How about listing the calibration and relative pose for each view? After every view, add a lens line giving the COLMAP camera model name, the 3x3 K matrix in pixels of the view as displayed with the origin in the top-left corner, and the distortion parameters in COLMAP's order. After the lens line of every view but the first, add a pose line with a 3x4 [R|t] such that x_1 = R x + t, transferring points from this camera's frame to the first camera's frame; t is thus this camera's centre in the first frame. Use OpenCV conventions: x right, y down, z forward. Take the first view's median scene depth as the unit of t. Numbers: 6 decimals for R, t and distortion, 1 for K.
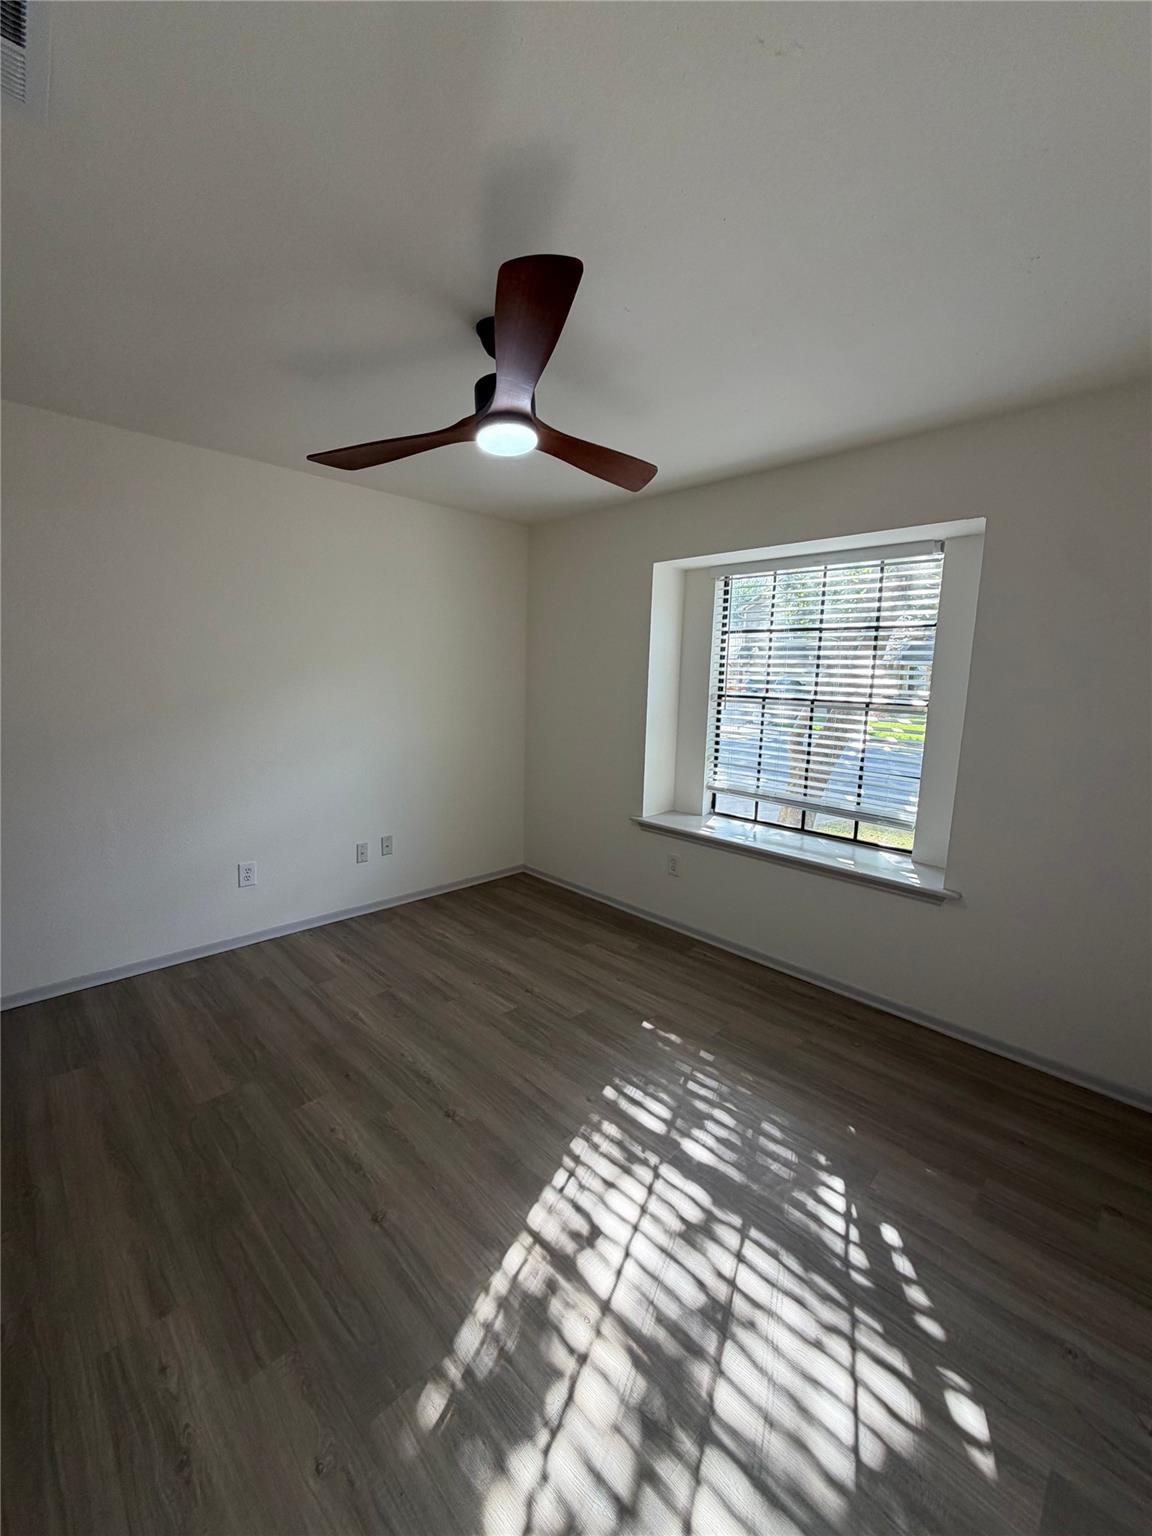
lens RADIAL K [[607.4, 0, 577.6], [0, 607.4, 768.8], [0, 0, 1]] dist [0.000554, 0.000085]
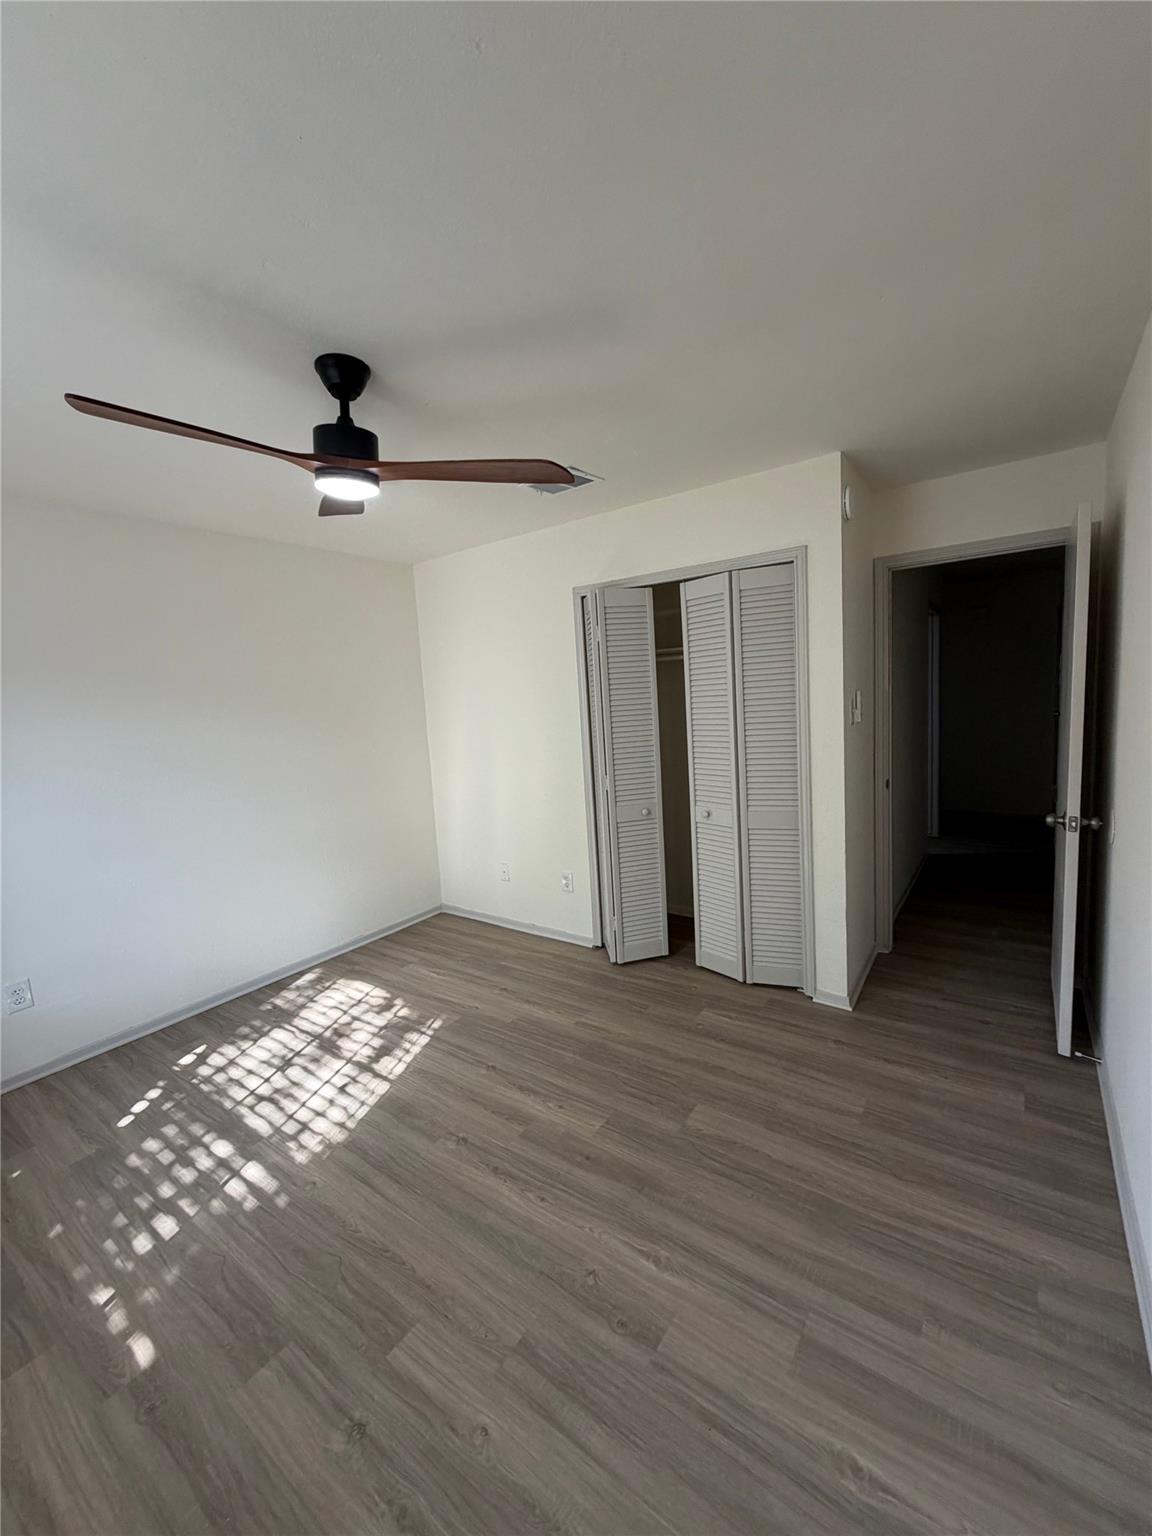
lens RADIAL K [[607.4, 0, 577.8], [0, 607.4, 769.3], [0, 0, 1]] dist [0.000554, 0.000085]
pose [[-0.985970, 0.034306, -0.163362, -0.271201], [-0.008267, 0.967417, 0.253055, -0.315819], [0.166720, 0.250855, -0.953560, 1.954024]]
